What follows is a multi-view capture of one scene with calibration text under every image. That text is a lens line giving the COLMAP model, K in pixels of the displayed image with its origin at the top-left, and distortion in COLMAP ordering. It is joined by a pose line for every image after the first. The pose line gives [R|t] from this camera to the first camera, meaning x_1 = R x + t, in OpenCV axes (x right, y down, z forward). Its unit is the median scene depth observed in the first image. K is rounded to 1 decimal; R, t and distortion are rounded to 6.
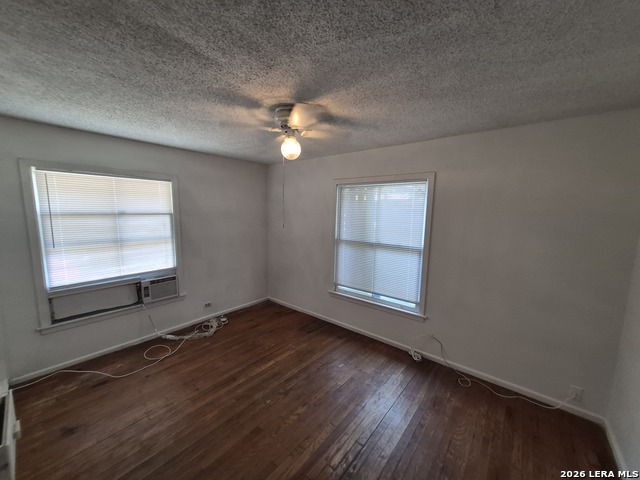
lens RADIAL K [[251.9, 0, 315.7], [0, 251.9, 241.8], [0, 0, 1]] dist [0.010947, -0.002029]
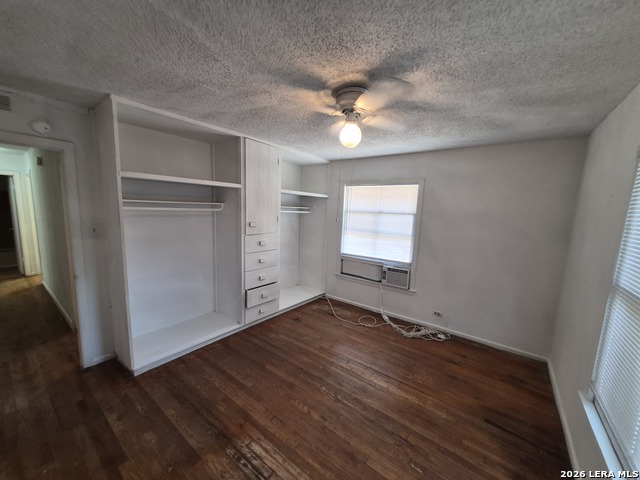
lens RADIAL K [[251.9, 0, 315.7], [0, 251.9, 241.8], [0, 0, 1]] dist [0.010947, -0.002029]
pose [[0.042264, 0.121245, -0.991722, 0.604137], [-0.160246, 0.980582, 0.113054, -0.057116], [0.986172, 0.154141, 0.060873, 0.637990]]
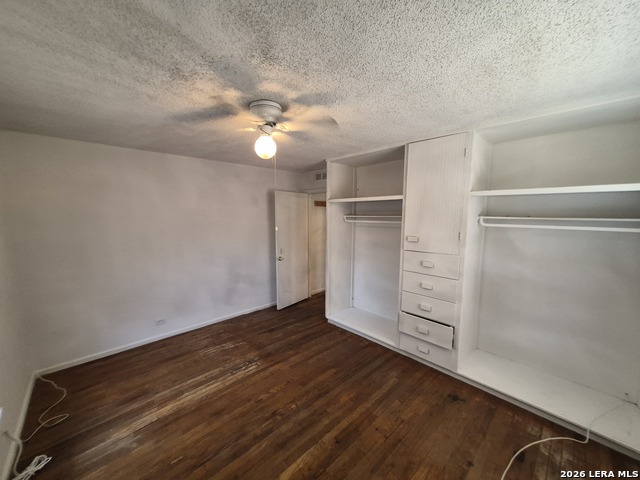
lens RADIAL K [[251.9, 0, 315.7], [0, 251.9, 241.8], [0, 0, 1]] dist [0.010947, -0.002029]
pose [[-0.992852, -0.031338, 0.115163, -0.287780], [-0.003599, 0.972336, 0.233561, -0.177093], [-0.119296, 0.231477, -0.965498, 1.411134]]
